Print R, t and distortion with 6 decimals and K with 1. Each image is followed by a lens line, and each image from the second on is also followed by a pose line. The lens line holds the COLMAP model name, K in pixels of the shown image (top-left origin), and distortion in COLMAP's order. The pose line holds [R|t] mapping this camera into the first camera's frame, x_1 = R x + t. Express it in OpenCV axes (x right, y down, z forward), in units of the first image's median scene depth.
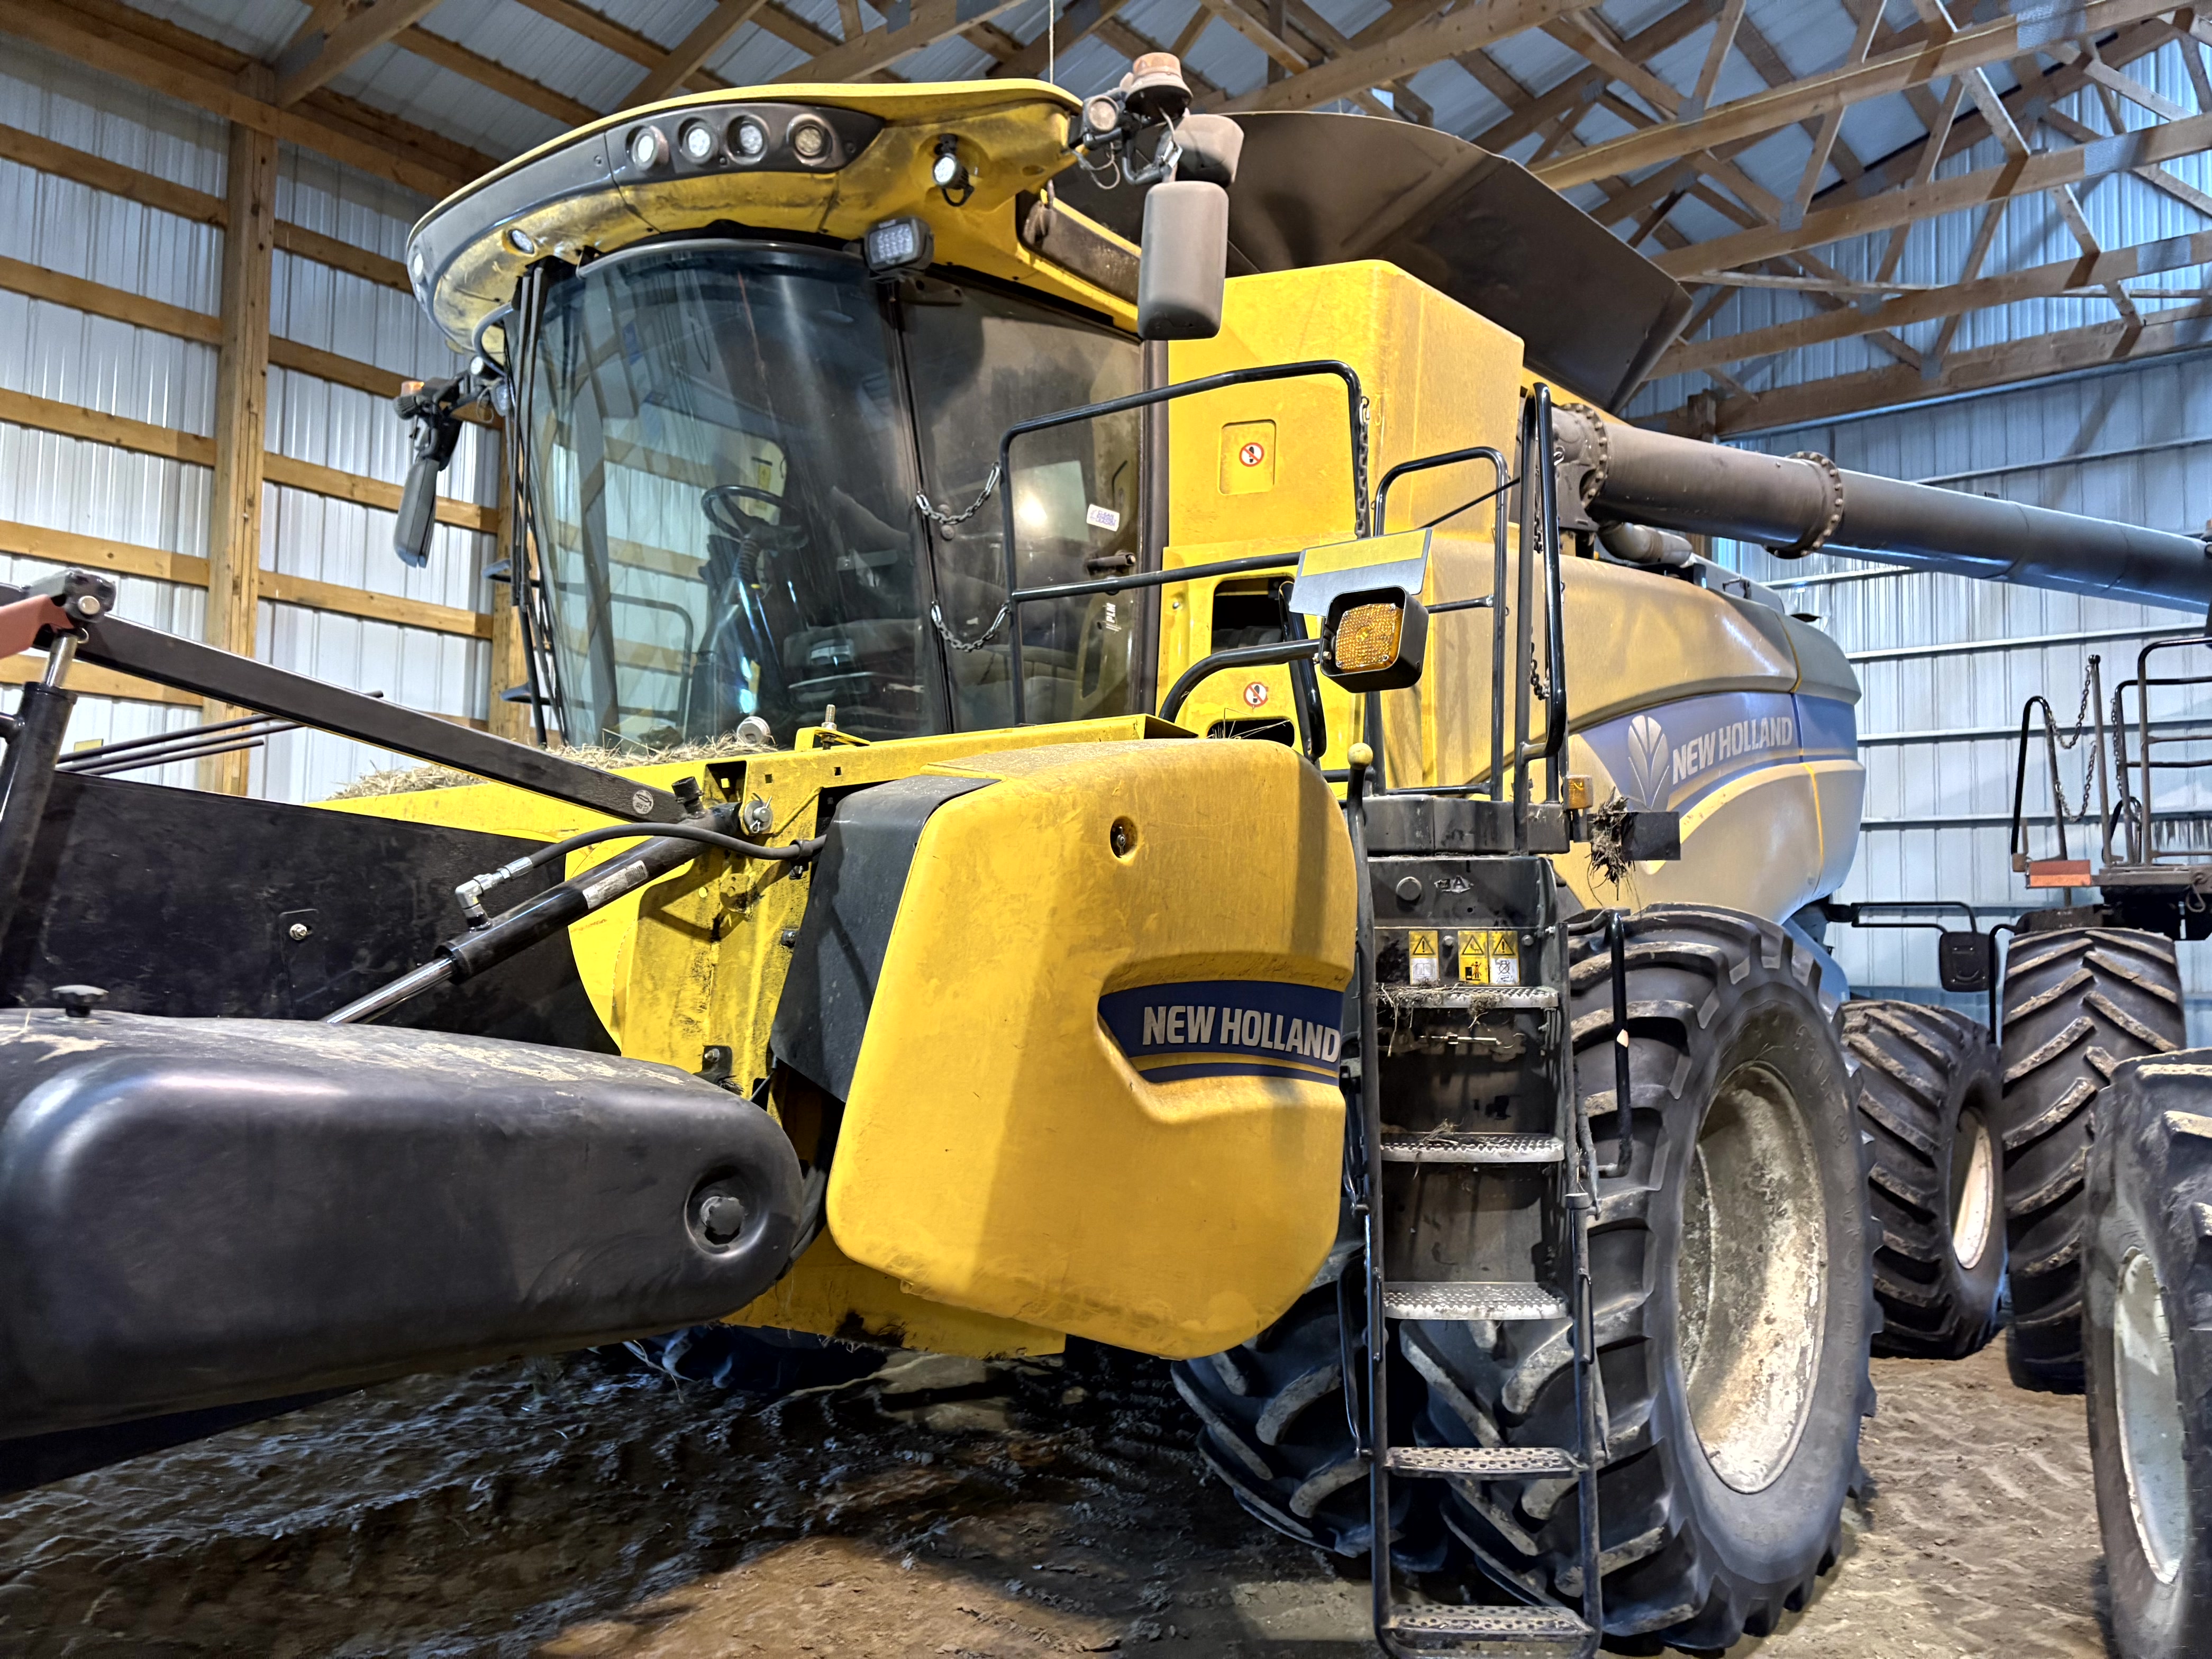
lens RADIAL K [[1679.0, 0, 1095.5], [0, 1679.0, 824.3], [0, 0, 1]] dist [0.061081, -0.074818]
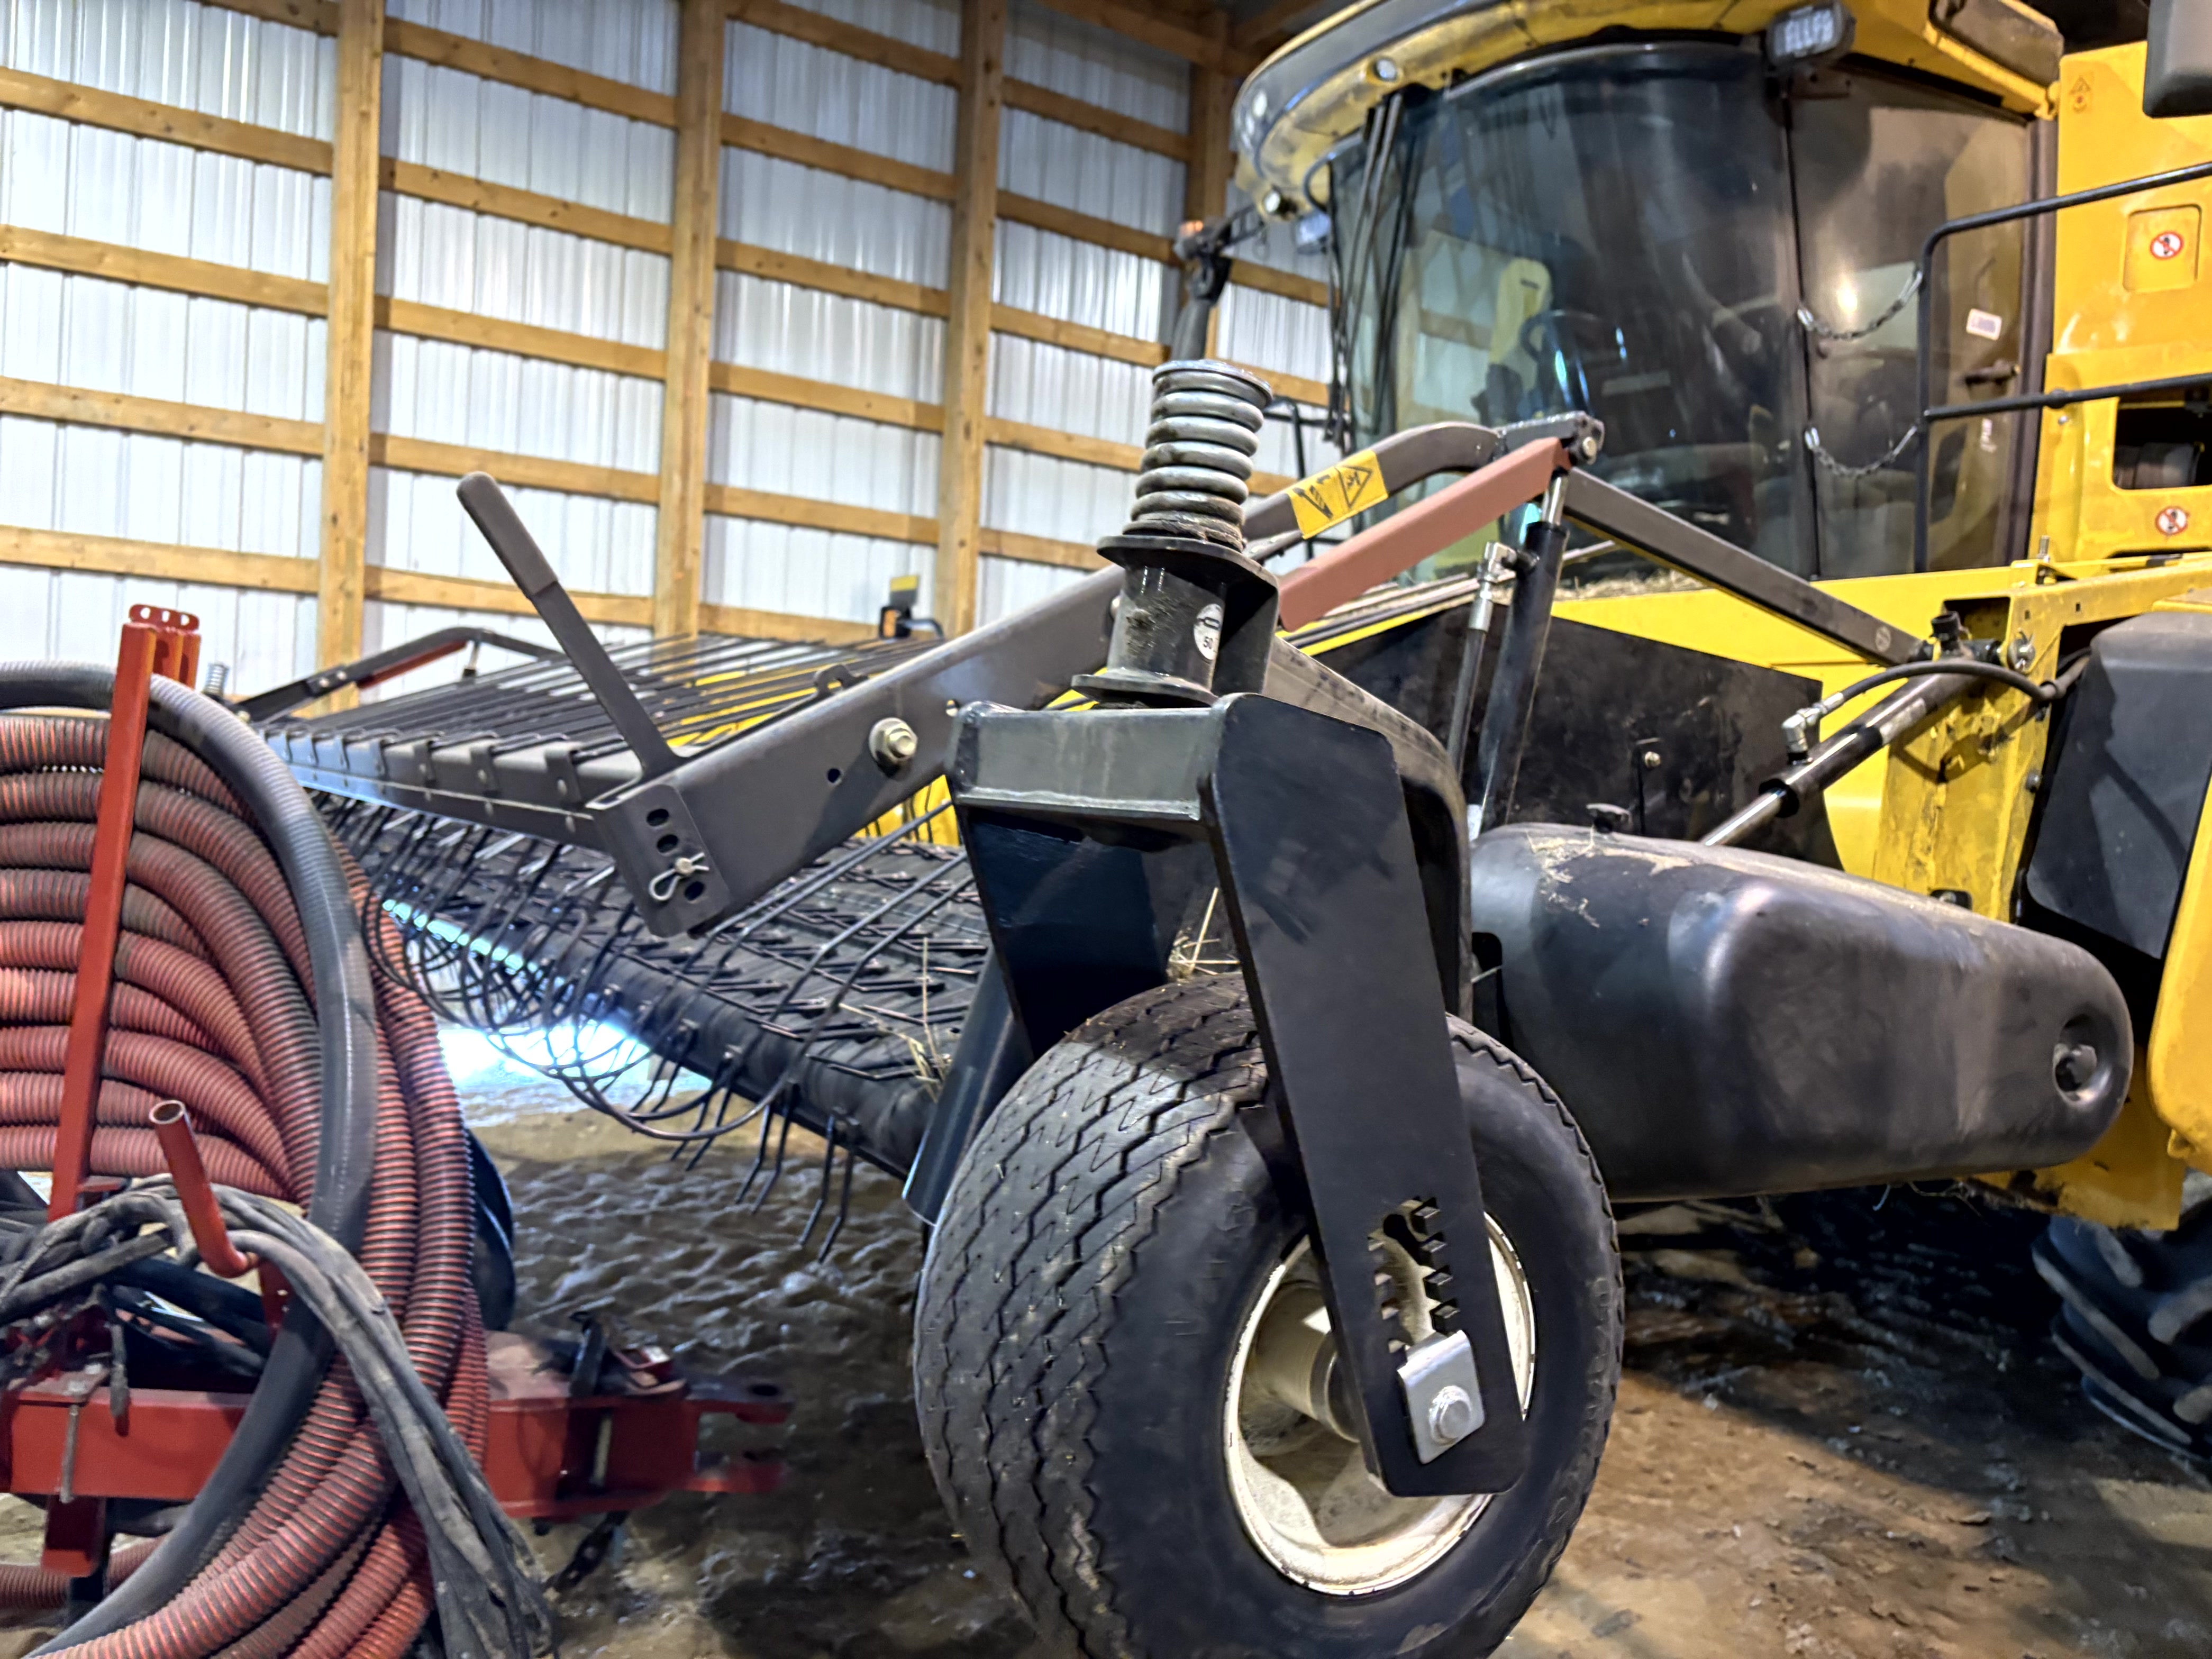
lens RADIAL K [[1679.0, 0, 1065.7], [0, 1679.0, 799.2], [0, 0, 1]] dist [0.061081, -0.074818]
pose [[0.952455, 0.043209, -0.301600, -0.193463], [-0.017812, 0.996096, 0.086457, 0.001512], [0.304158, -0.076974, 0.949507, -0.038897]]
